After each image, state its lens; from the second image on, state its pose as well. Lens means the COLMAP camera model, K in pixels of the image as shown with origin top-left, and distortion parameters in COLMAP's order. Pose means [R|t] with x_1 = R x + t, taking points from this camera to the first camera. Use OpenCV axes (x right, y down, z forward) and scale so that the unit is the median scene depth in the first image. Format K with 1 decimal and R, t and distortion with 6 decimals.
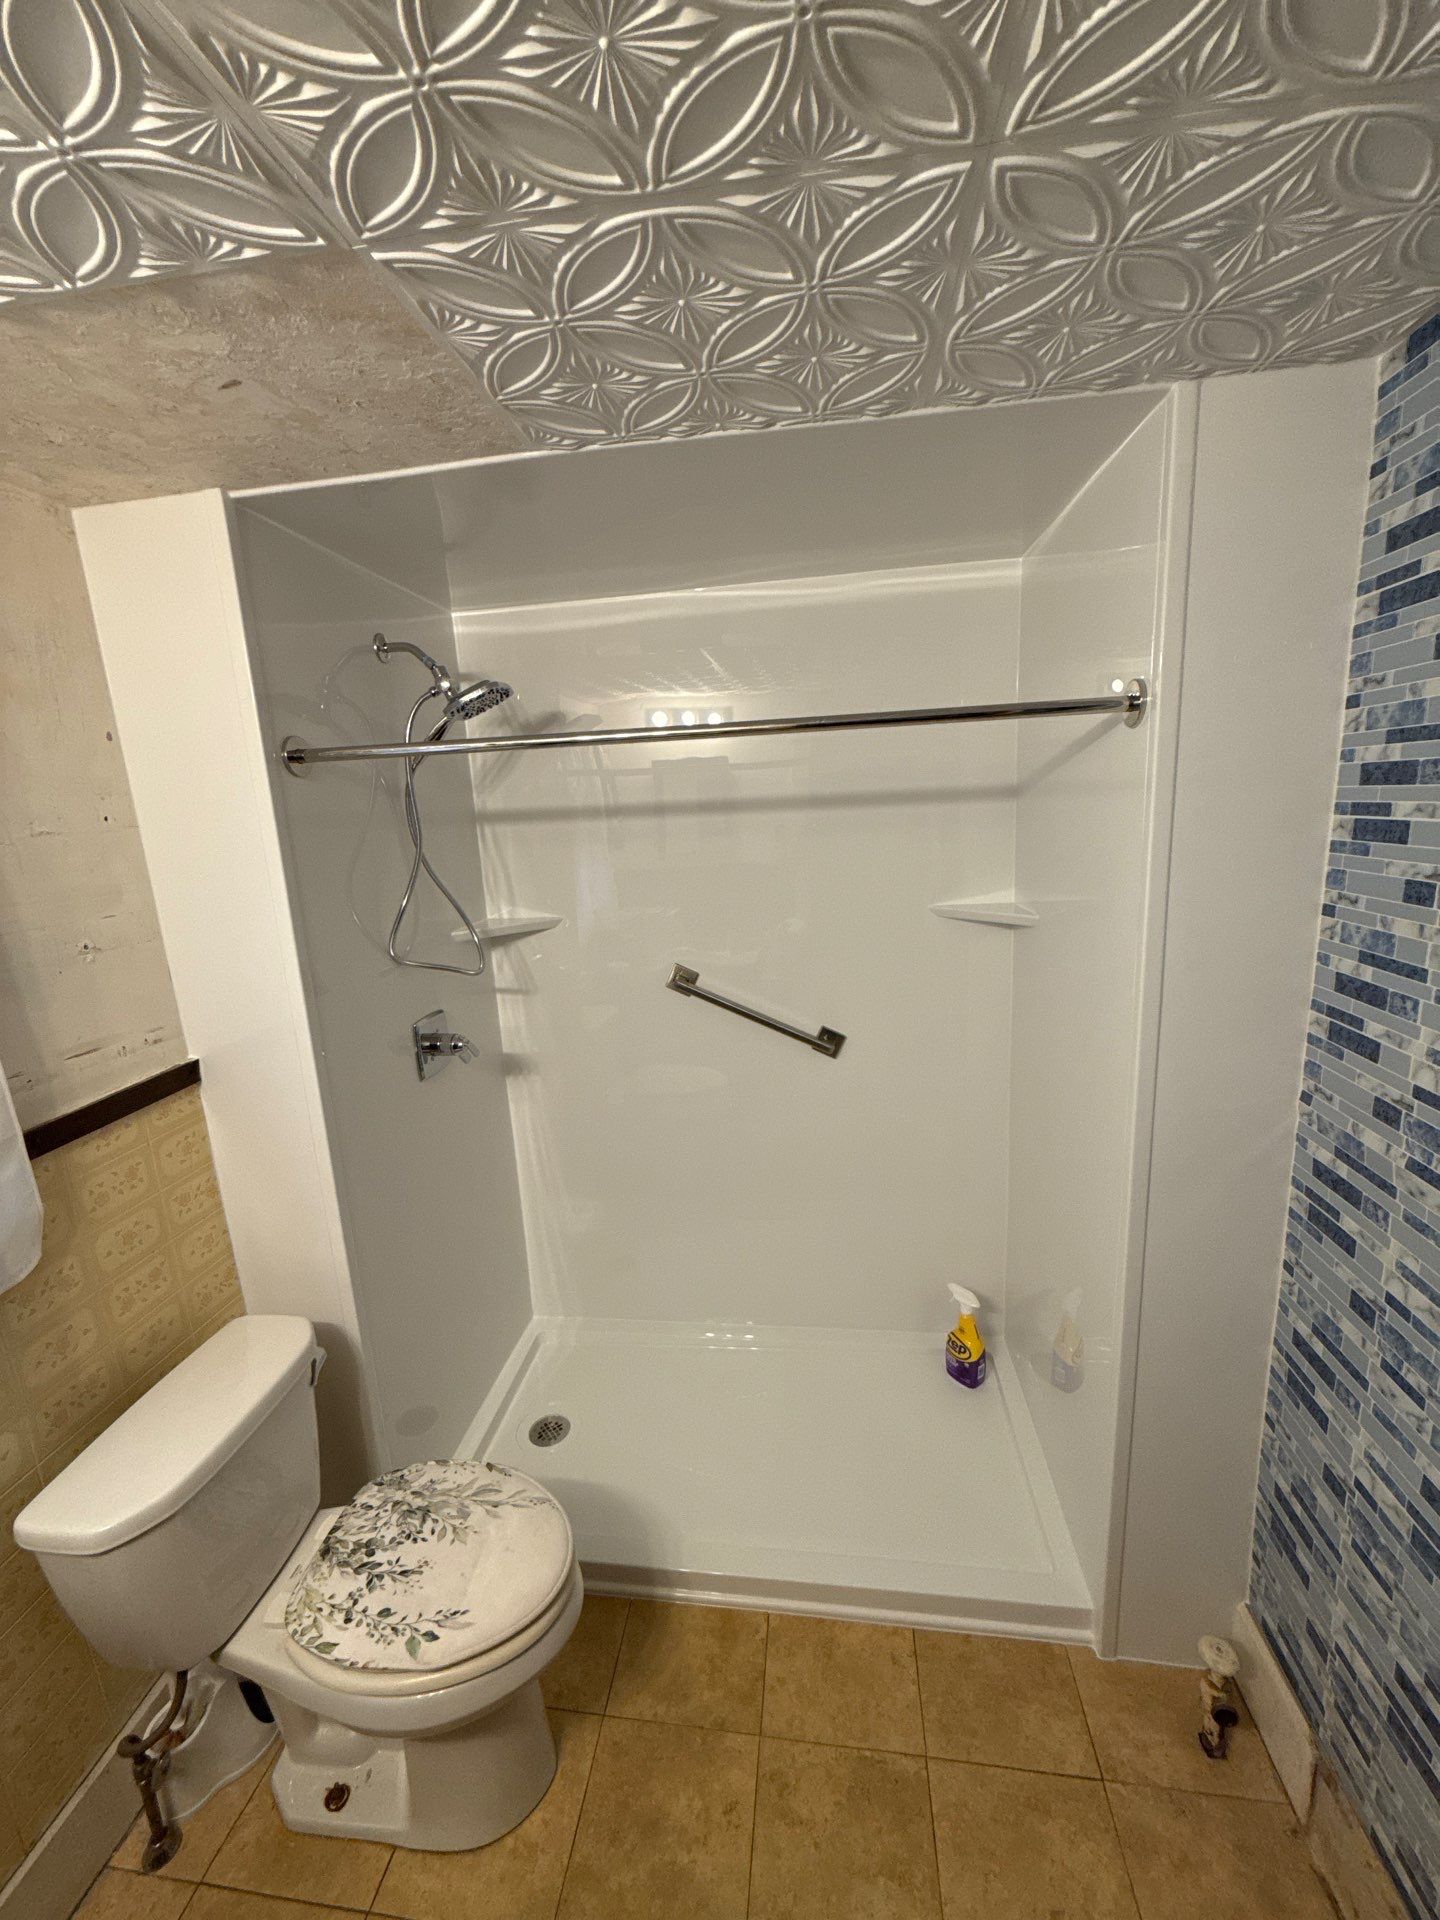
lens RADIAL K [[765.8, 0, 719.9], [0, 765.8, 969.5], [0, 0, 1]] dist [0.000754, -0.000002]
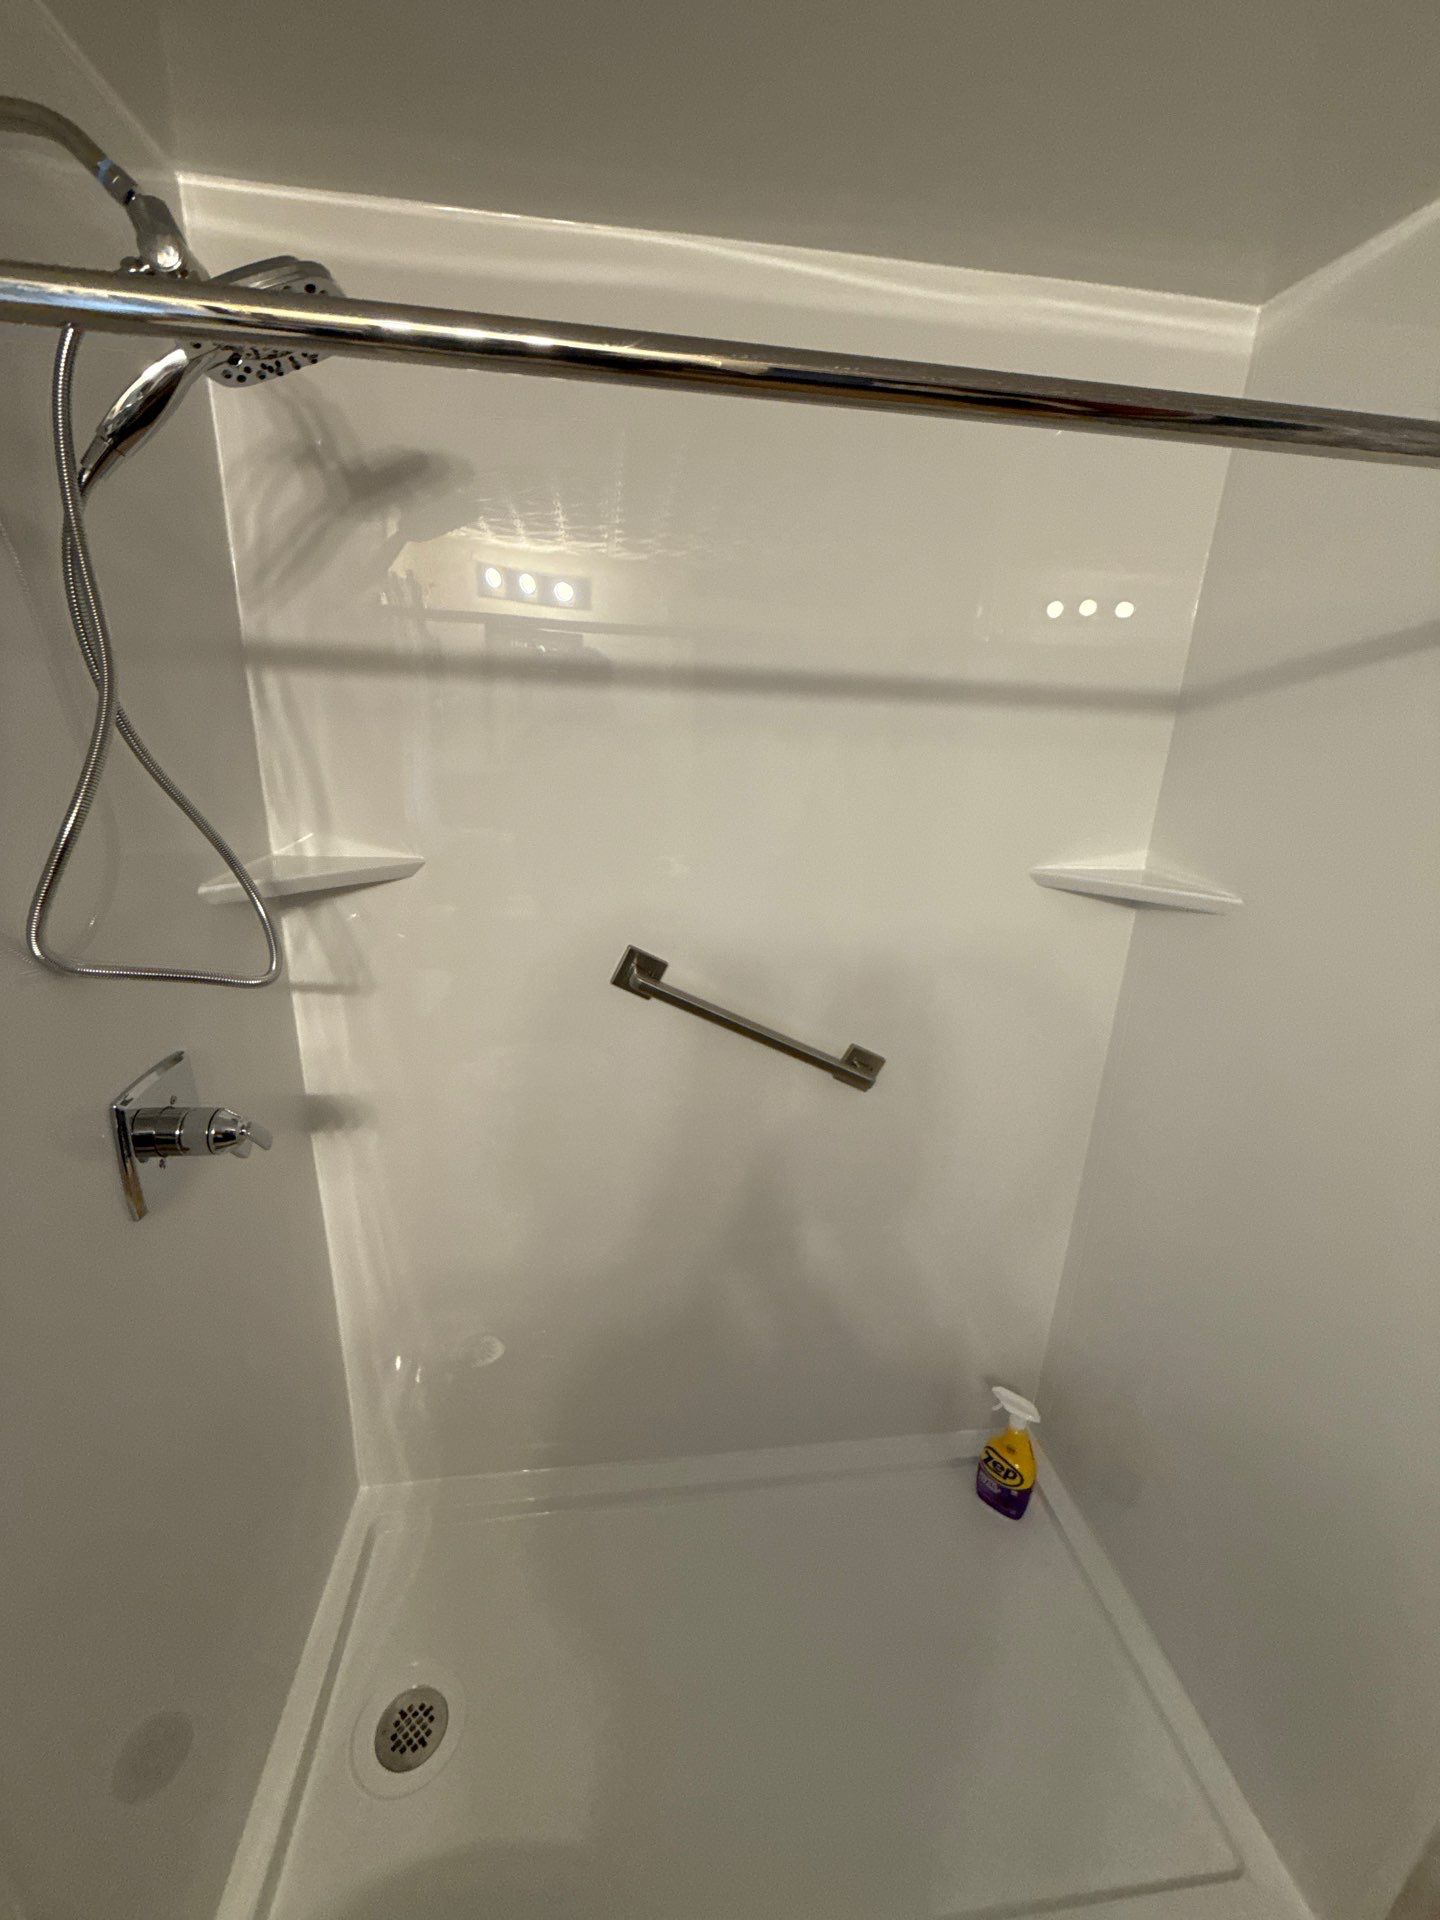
lens RADIAL K [[765.8, 0, 721.4], [0, 765.8, 964.5], [0, 0, 1]] dist [0.000754, -0.000002]
pose [[0.961107, 0.004436, 0.276141, -0.235941], [-0.029882, 0.995671, 0.088008, -0.073598], [-0.274555, -0.092837, 0.957079, 0.626432]]
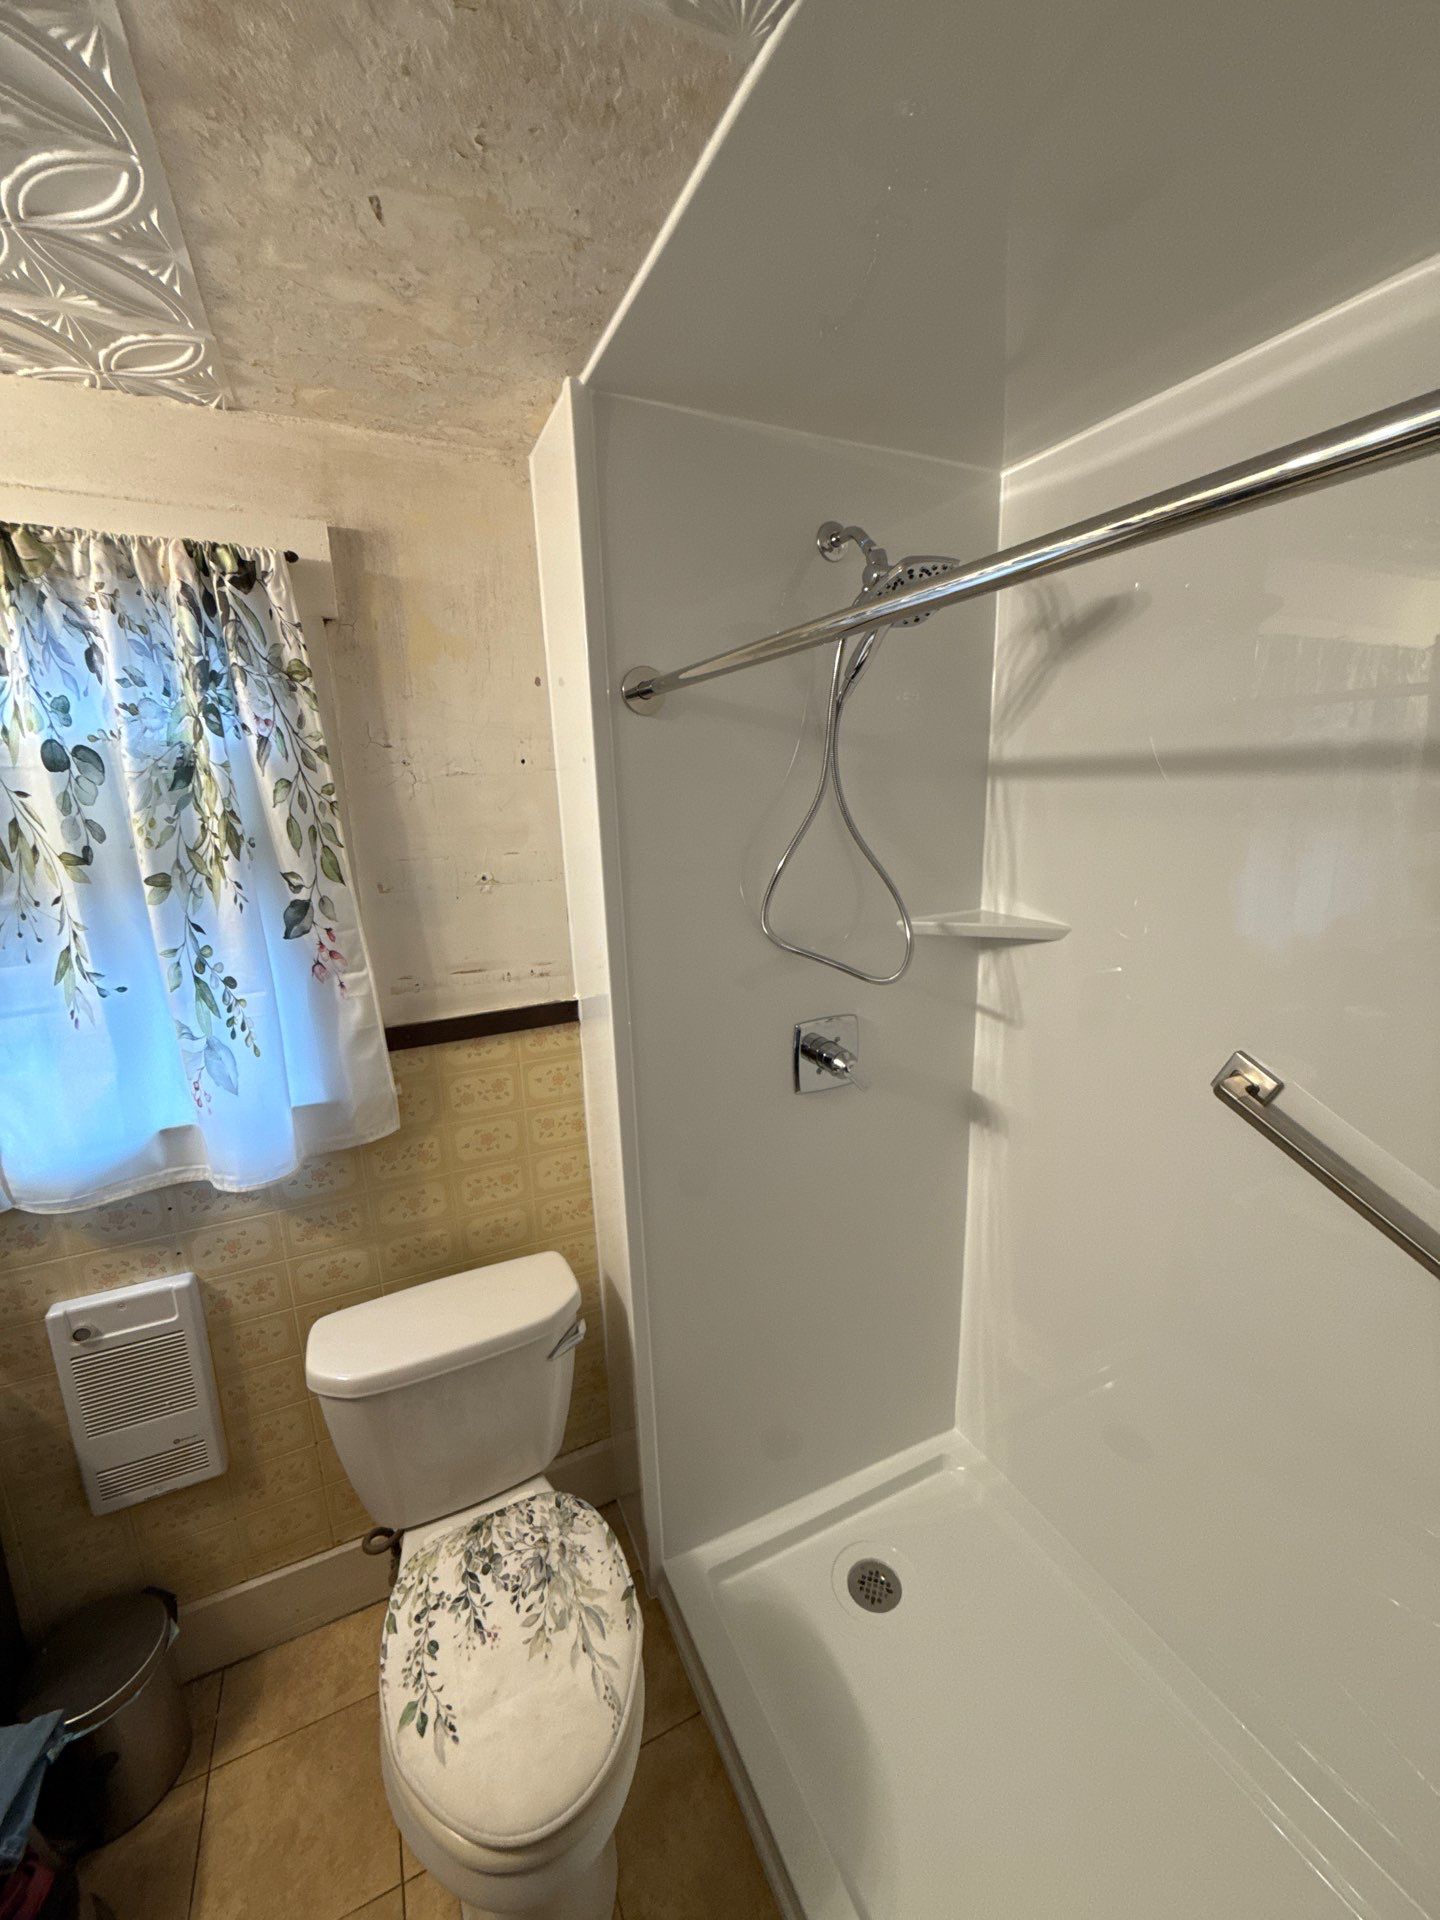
lens RADIAL K [[765.8, 0, 723.5], [0, 765.8, 963.8], [0, 0, 1]] dist [0.000754, -0.000002]
pose [[0.542224, 0.227540, -0.808838, 0.256569], [-0.182688, 0.971531, 0.150838, -0.127336], [0.820133, 0.065977, 0.568357, 0.607465]]
